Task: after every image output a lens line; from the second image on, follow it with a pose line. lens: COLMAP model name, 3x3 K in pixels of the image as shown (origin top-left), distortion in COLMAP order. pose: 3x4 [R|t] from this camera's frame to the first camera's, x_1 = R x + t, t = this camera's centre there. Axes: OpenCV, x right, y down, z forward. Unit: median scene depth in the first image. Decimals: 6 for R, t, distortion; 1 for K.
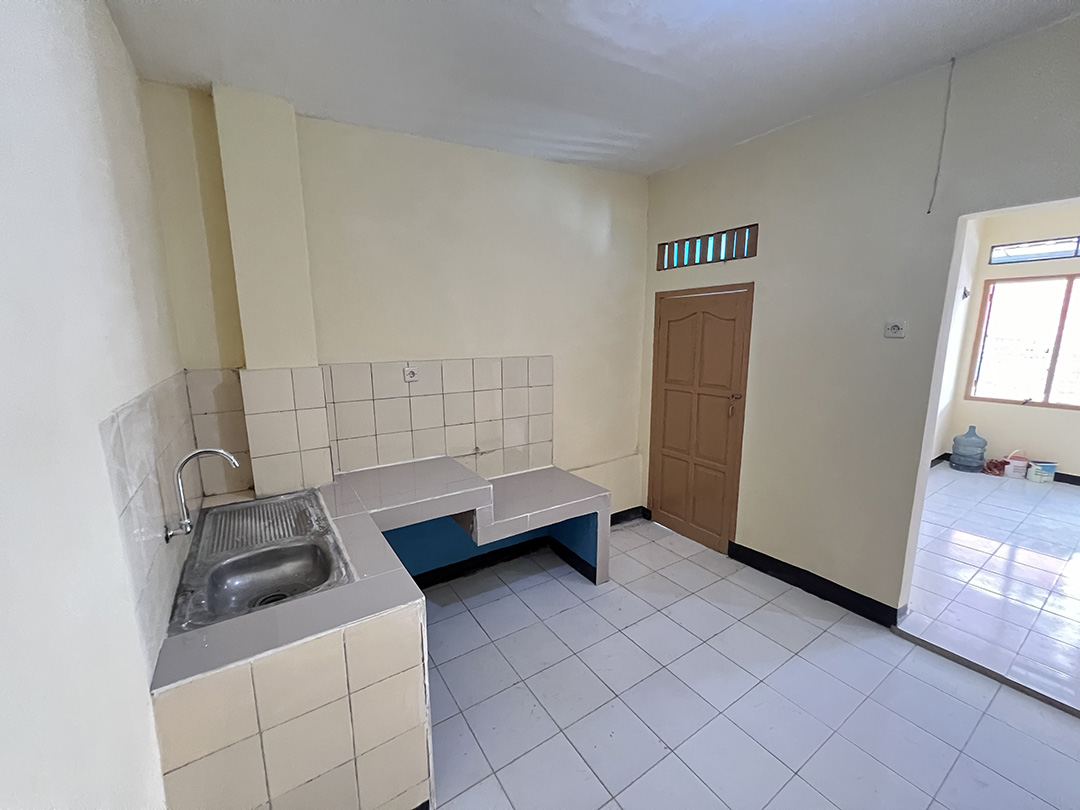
lens RADIAL K [[432.0, 0, 540.0], [0, 432.0, 405.0], [0, 0, 1]] dist [-0.000728, 0.000287]
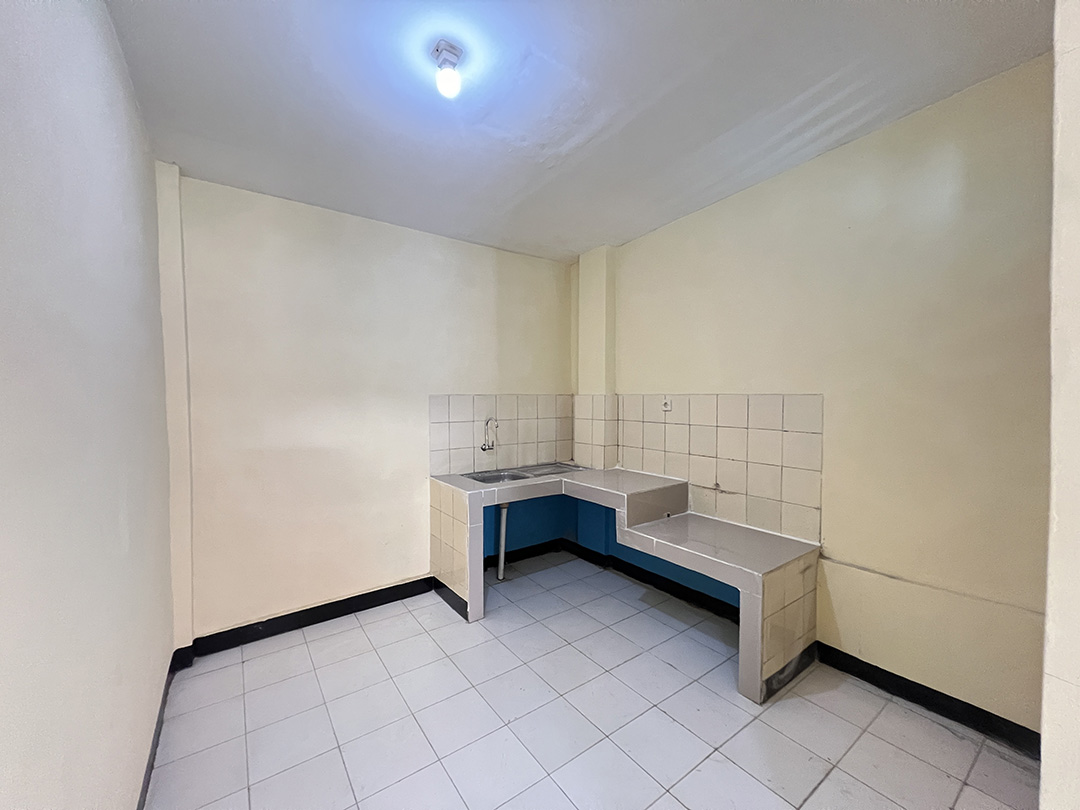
lens RADIAL K [[432.0, 0, 540.0], [0, 432.0, 405.0], [0, 0, 1]] dist [-0.000728, 0.000287]
pose [[0.047257, 0.028282, -0.998482, 0.871537], [-0.164522, 0.986168, 0.020147, -0.034820], [0.985241, 0.163320, 0.051256, 0.551334]]
